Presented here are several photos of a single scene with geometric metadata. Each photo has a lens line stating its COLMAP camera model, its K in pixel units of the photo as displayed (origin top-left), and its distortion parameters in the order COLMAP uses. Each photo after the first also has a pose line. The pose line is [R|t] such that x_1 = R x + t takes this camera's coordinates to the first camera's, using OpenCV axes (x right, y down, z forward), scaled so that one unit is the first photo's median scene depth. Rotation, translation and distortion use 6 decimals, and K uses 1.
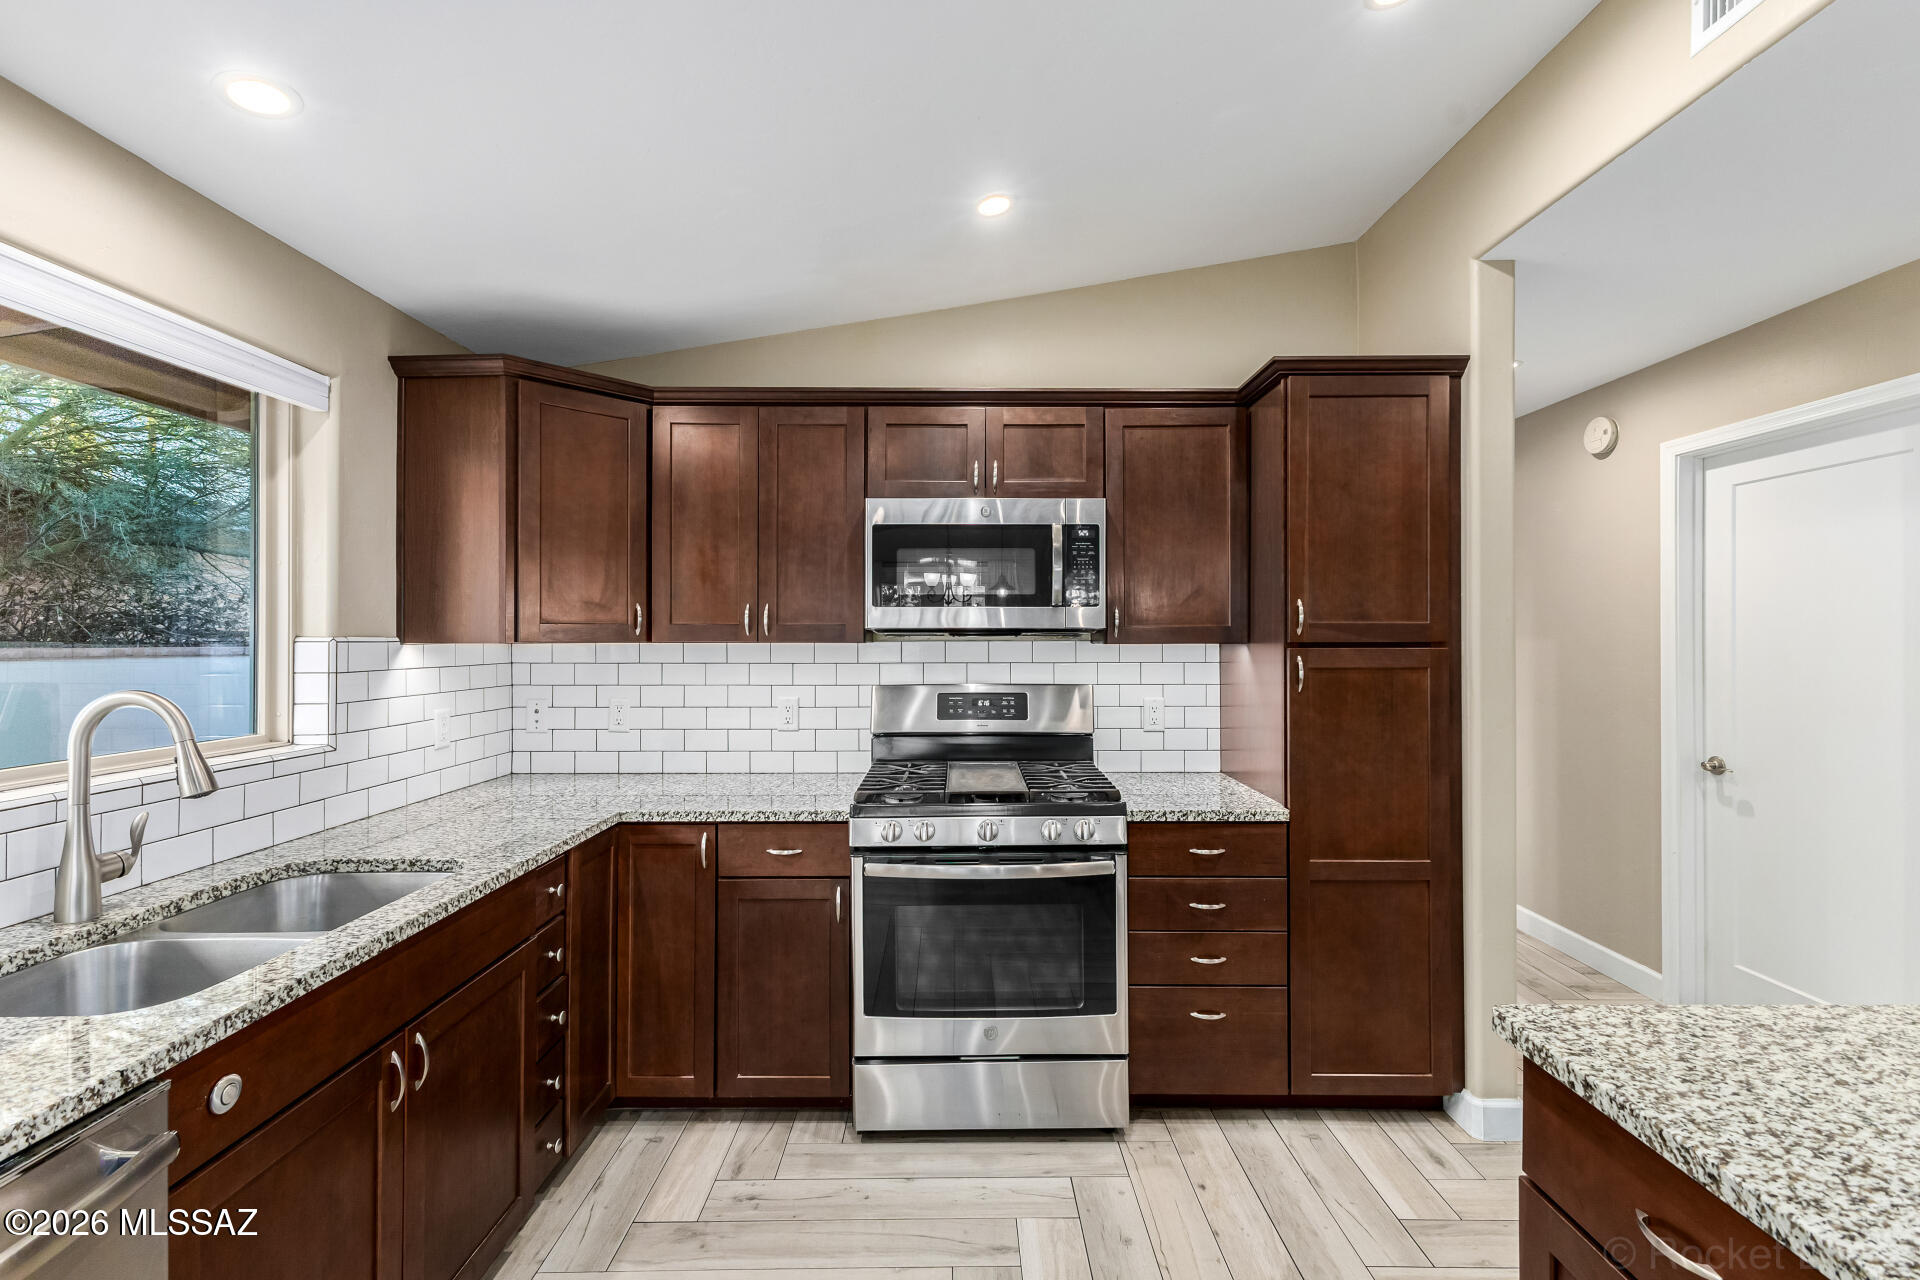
lens RADIAL K [[834.6, 0, 964.3], [0, 834.6, 636.6], [0, 0, 1]] dist [0.014855, -0.004801]
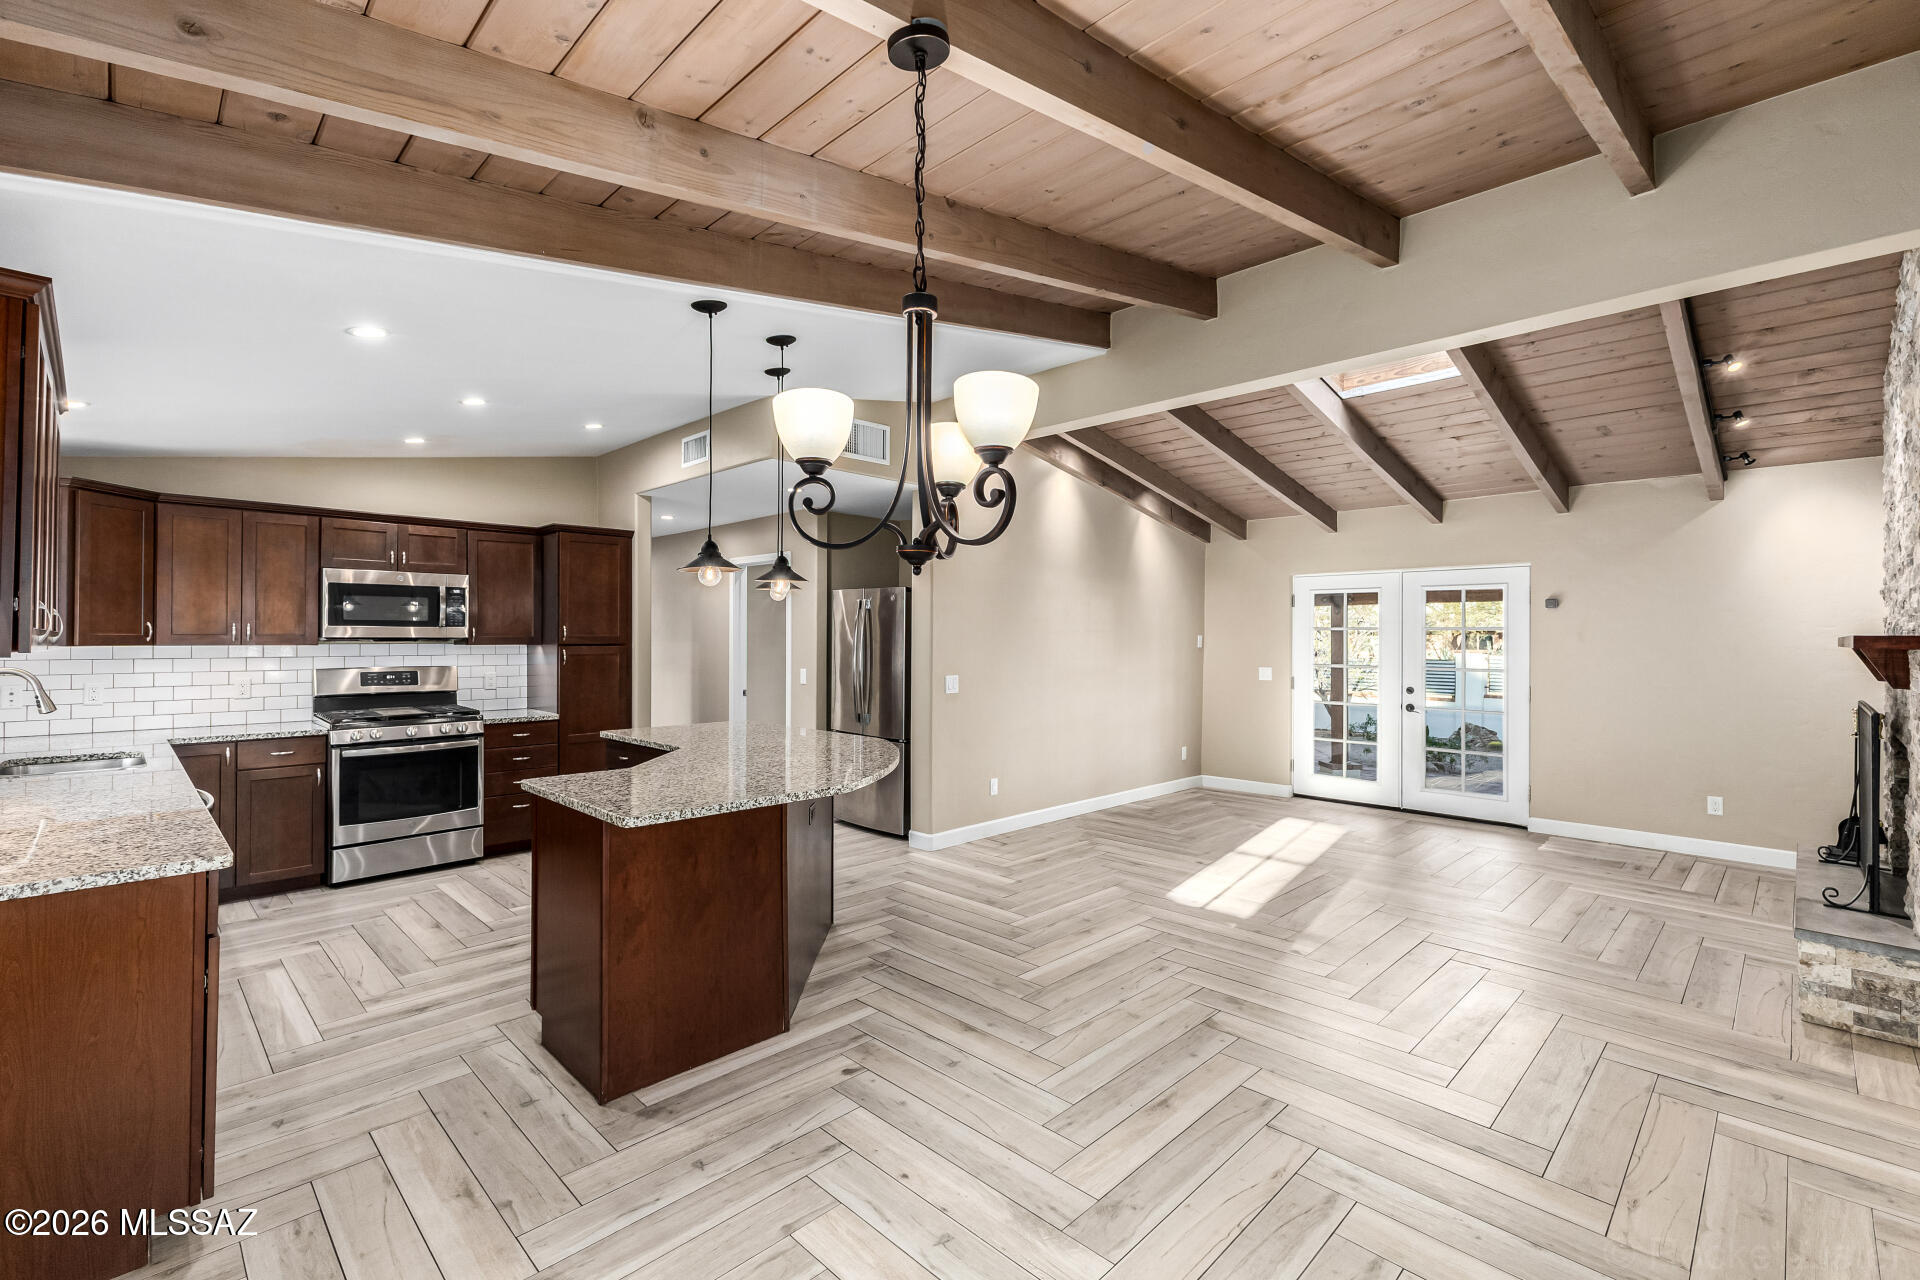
lens RADIAL K [[834.6, 0, 965.9], [0, 834.6, 631.5], [0, 0, 1]] dist [0.014855, -0.004801]
pose [[0.706220, 0.006884, 0.707959, -0.479930], [-0.001473, 0.999965, -0.008254, -0.010422], [-0.707991, 0.004786, 0.706205, -1.494096]]
